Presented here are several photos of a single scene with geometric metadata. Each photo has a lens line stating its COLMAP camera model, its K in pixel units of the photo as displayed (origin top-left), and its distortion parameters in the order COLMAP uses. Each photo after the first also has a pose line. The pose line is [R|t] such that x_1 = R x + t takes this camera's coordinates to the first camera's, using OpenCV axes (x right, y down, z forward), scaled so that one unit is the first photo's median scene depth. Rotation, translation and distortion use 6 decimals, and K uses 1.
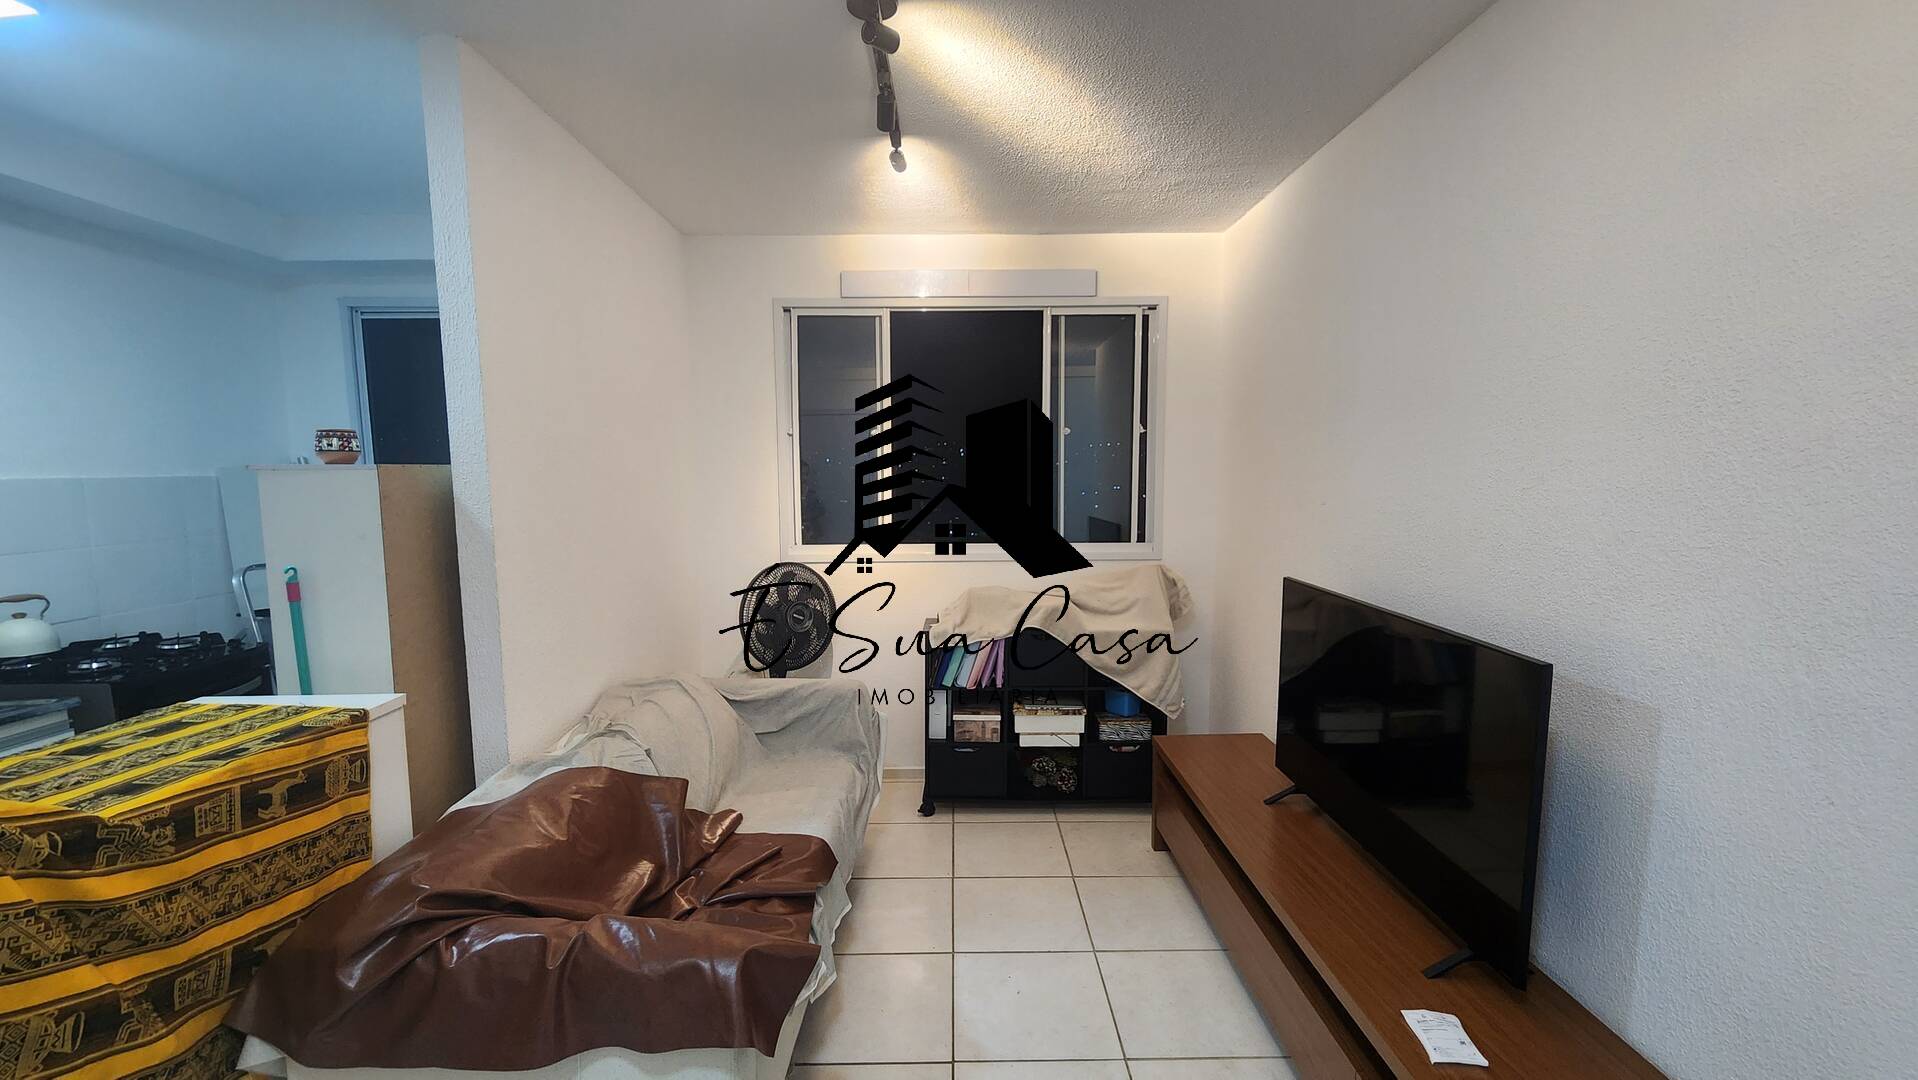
lens RADIAL K [[778.3, 0, 952.6], [0, 778.3, 554.7], [0, 0, 1]] dist [-0.003243, -0.000542]
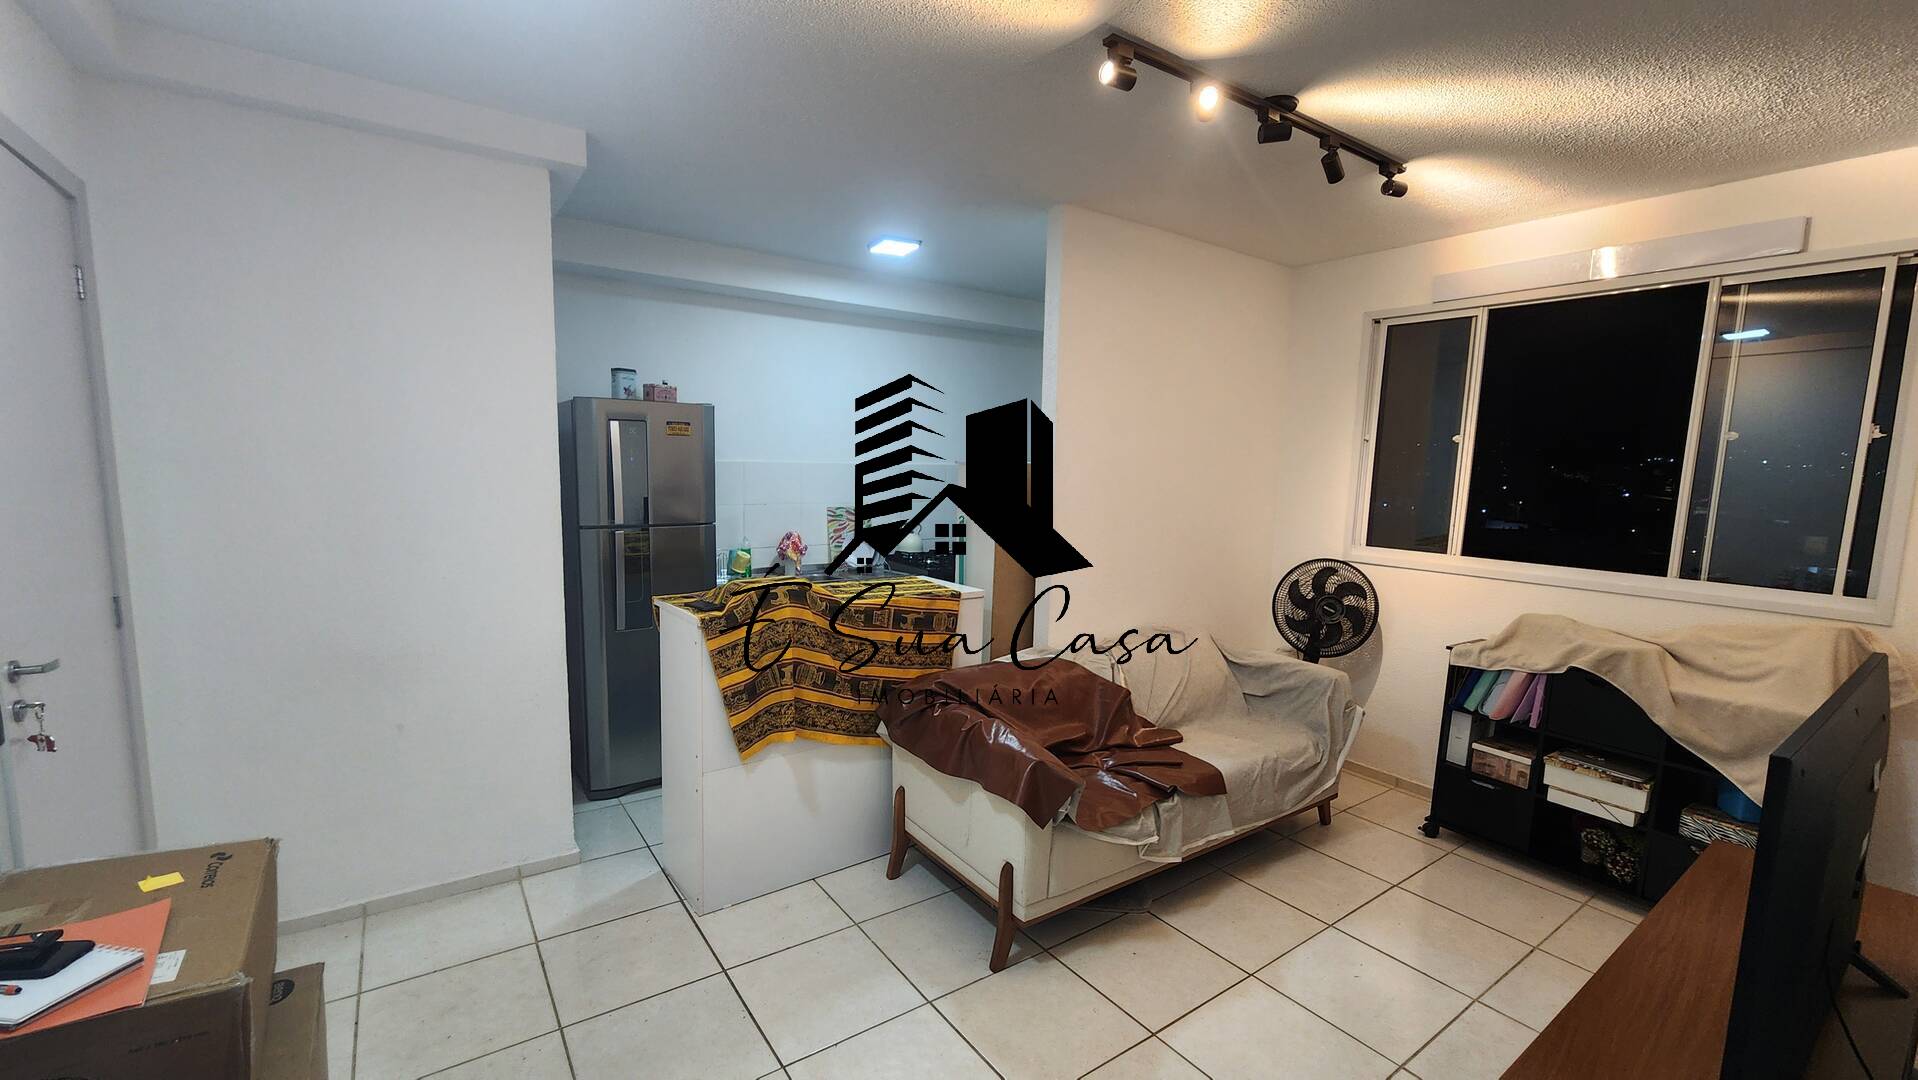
lens RADIAL K [[778.3, 0, 952.6], [0, 778.3, 554.7], [0, 0, 1]] dist [-0.003243, -0.000542]
pose [[0.568950, 0.119238, -0.813682, 0.379598], [-0.114363, 0.991291, 0.065299, -0.006583], [0.814381, 0.055903, 0.577632, -0.058080]]
